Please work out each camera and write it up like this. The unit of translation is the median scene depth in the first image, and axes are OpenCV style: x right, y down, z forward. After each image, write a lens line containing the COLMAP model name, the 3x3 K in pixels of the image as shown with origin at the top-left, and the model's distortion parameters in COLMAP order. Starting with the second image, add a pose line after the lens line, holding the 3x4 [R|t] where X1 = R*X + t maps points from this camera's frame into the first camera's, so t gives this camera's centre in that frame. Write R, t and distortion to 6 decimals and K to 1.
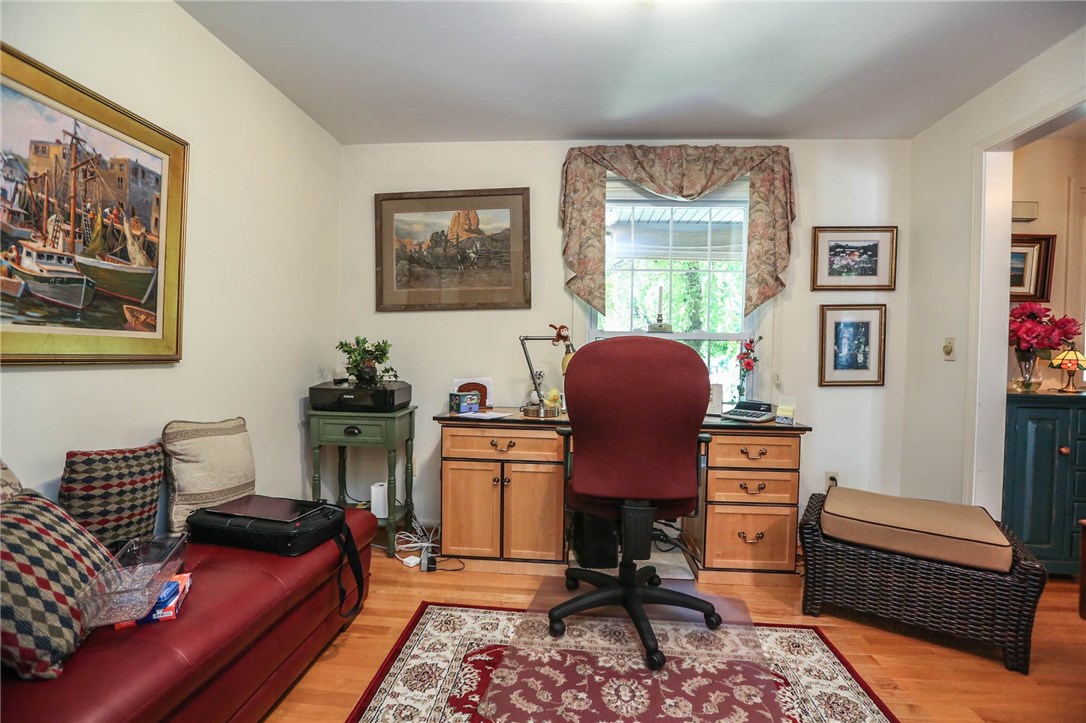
lens RADIAL K [[495.7, 0, 540.3], [0, 495.7, 364.8], [0, 0, 1]] dist [-0.024147, 0.005974]
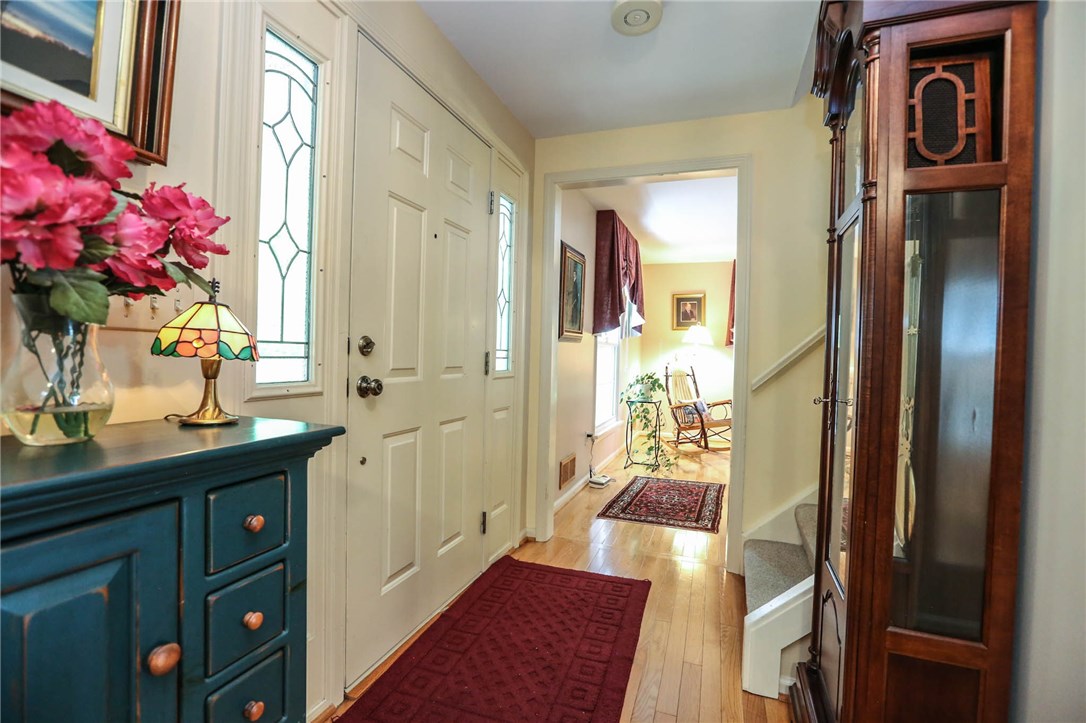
lens RADIAL K [[495.7, 0, 548.3], [0, 495.7, 360.6], [0, 0, 1]] dist [-0.024147, 0.005974]
pose [[0.268509, -0.013810, 0.963178, 0.822694], [-0.004060, 0.999872, 0.015467, 0.004637], [-0.963269, -0.008063, 0.268419, 0.674864]]
